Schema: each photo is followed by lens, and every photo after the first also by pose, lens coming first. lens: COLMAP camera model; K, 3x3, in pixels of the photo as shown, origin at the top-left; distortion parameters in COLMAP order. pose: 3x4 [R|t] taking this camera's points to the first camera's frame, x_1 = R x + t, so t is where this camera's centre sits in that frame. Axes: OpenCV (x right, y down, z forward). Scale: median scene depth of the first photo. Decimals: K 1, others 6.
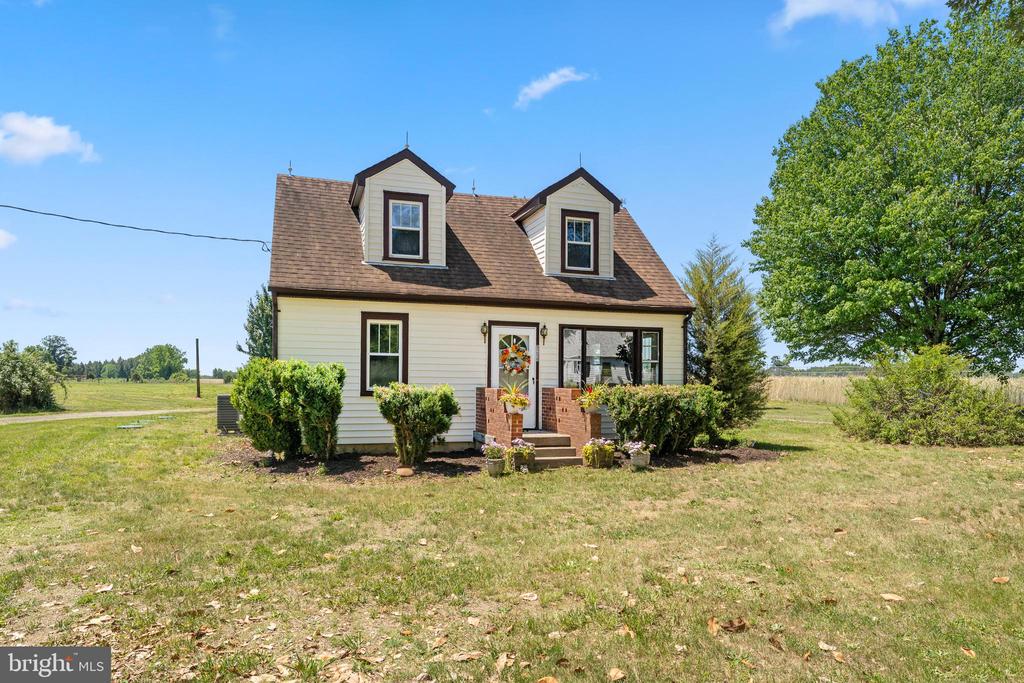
lens RADIAL K [[574.8, 0, 512.0], [0, 574.8, 341.5], [0, 0, 1]] dist [0.002068, 0.000775]
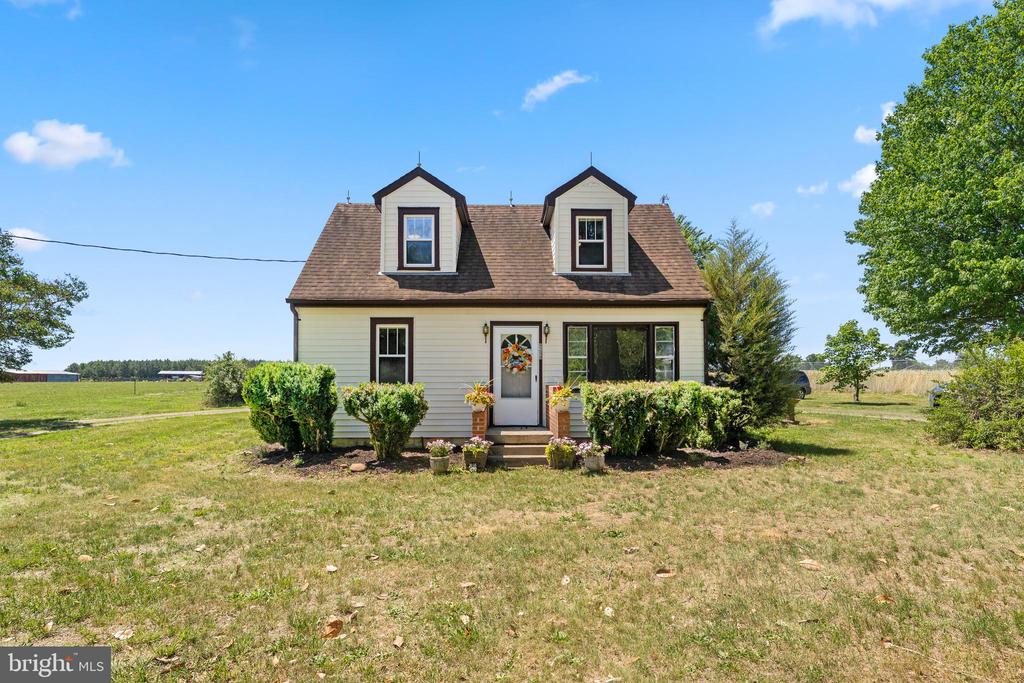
lens RADIAL K [[502.1, 0, 533.6], [0, 502.1, 337.1], [0, 0, 1]] dist [-0.002377, -0.000932]
pose [[0.966283, -0.031510, -0.255547, 0.261429], [0.027945, 0.999455, -0.017568, 0.010361], [0.255961, 0.009834, 0.966637, 0.137329]]
